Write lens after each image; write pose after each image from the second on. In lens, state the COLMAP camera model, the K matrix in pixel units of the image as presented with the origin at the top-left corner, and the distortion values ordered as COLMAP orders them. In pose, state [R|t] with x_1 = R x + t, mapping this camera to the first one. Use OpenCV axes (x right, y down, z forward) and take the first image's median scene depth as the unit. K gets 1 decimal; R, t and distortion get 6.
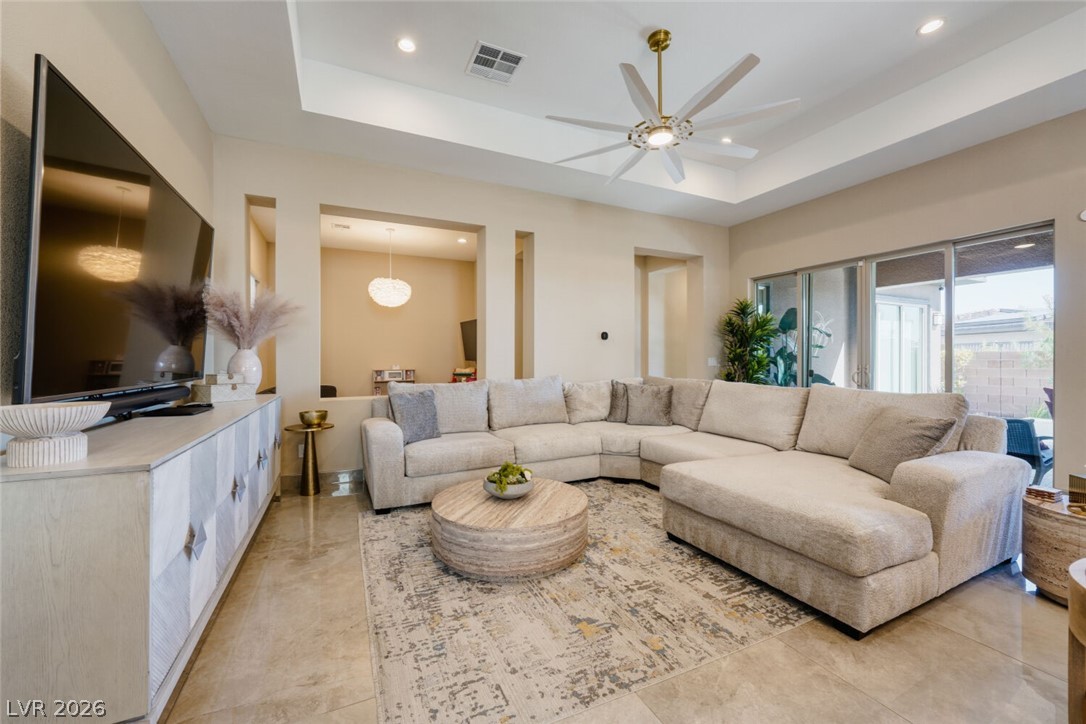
lens RADIAL K [[426.1, 0, 536.0], [0, 426.1, 365.8], [0, 0, 1]] dist [-0.014470, 0.005678]
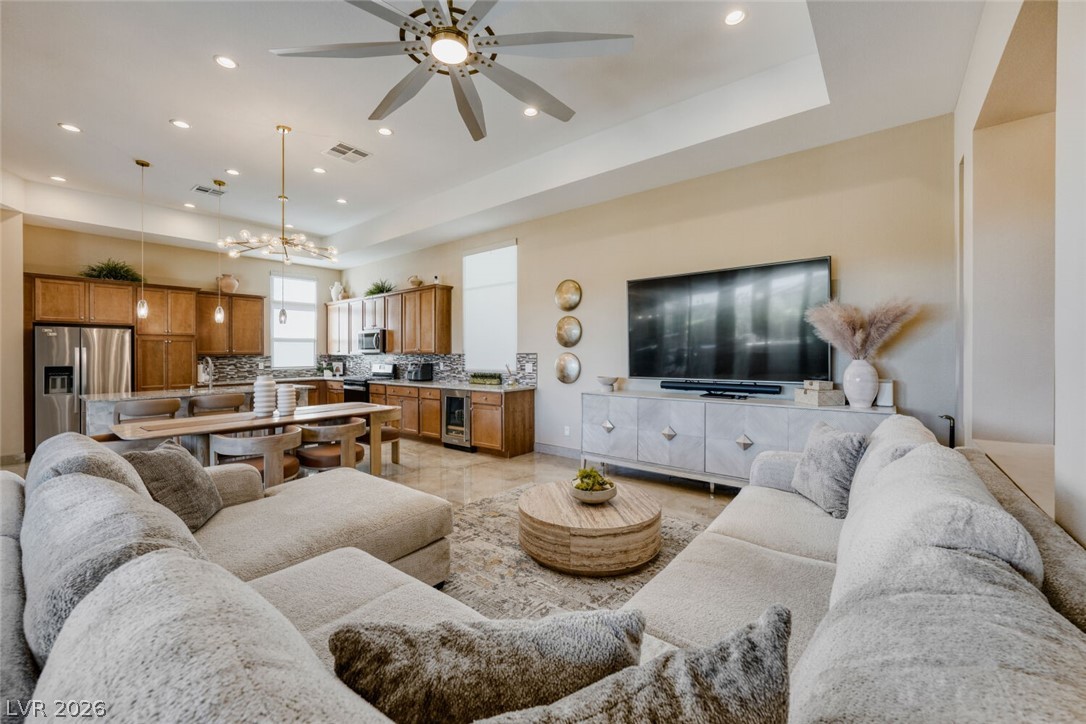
lens RADIAL K [[429.5, 0, 540.4], [0, 429.5, 356.2], [0, 0, 1]] dist [-0.019022, 0.005822]
pose [[-0.896897, 0.008501, -0.442157, 0.392161], [0.000565, 0.999836, 0.018076, -0.056633], [0.442239, 0.015962, -0.896755, 1.414846]]
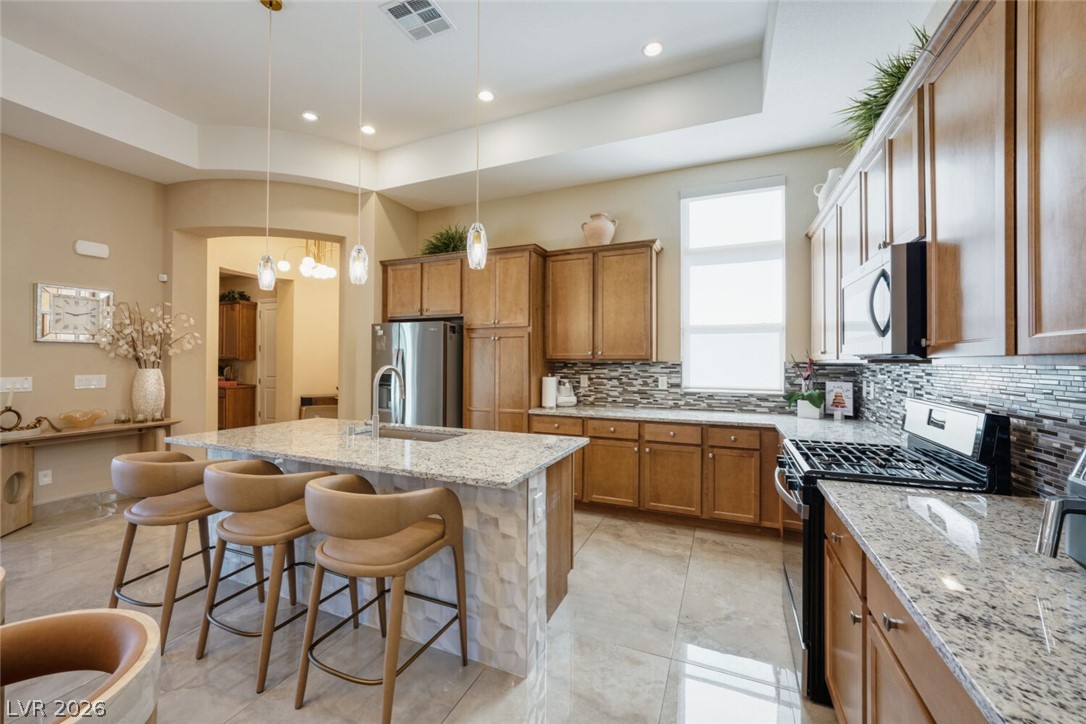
lens RADIAL K [[436.2, 0, 543.6], [0, 436.2, 357.6], [0, 0, 1]] dist [-0.015674, 0.006146]
pose [[-0.670049, 0.003515, 0.742308, 0.085910], [0.009236, 0.999951, 0.003602, -0.040007], [-0.742259, 0.009270, -0.670049, -0.185652]]
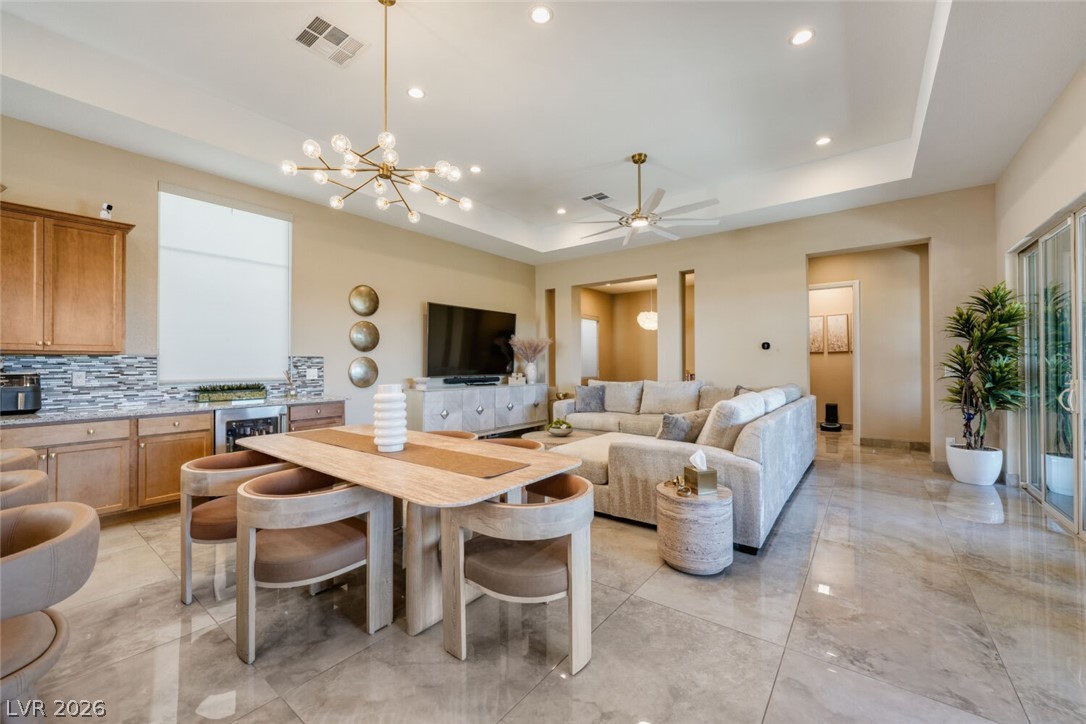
lens RADIAL K [[429.5, 0, 540.4], [0, 429.5, 356.2], [0, 0, 1]] dist [-0.019022, 0.005822]
pose [[0.455724, -0.014848, -0.889998, 1.259824], [-0.010967, 0.999691, -0.022294, -0.017842], [0.890054, 0.019920, 0.455420, -0.006521]]
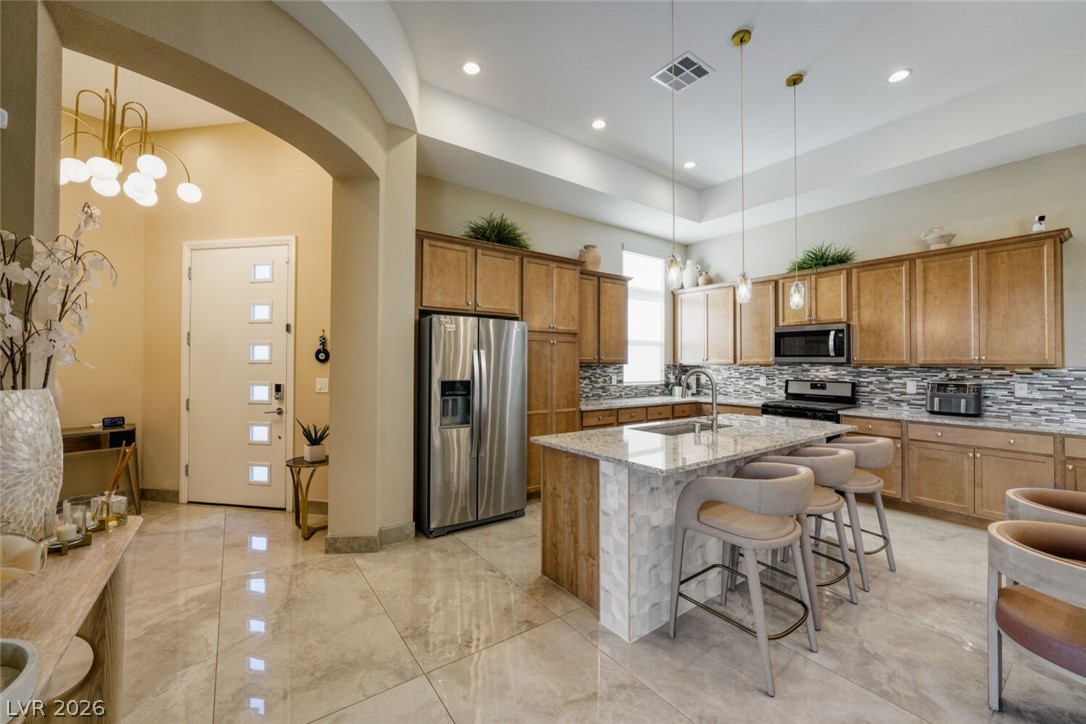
lens RADIAL K [[429.5, 0, 540.4], [0, 429.5, 356.2], [0, 0, 1]] dist [-0.019022, 0.005822]
pose [[-0.982141, -0.007221, -0.188010, 1.243189], [-0.006937, 0.999974, -0.002166, -0.047055], [0.188021, -0.000823, -0.982165, 0.272373]]
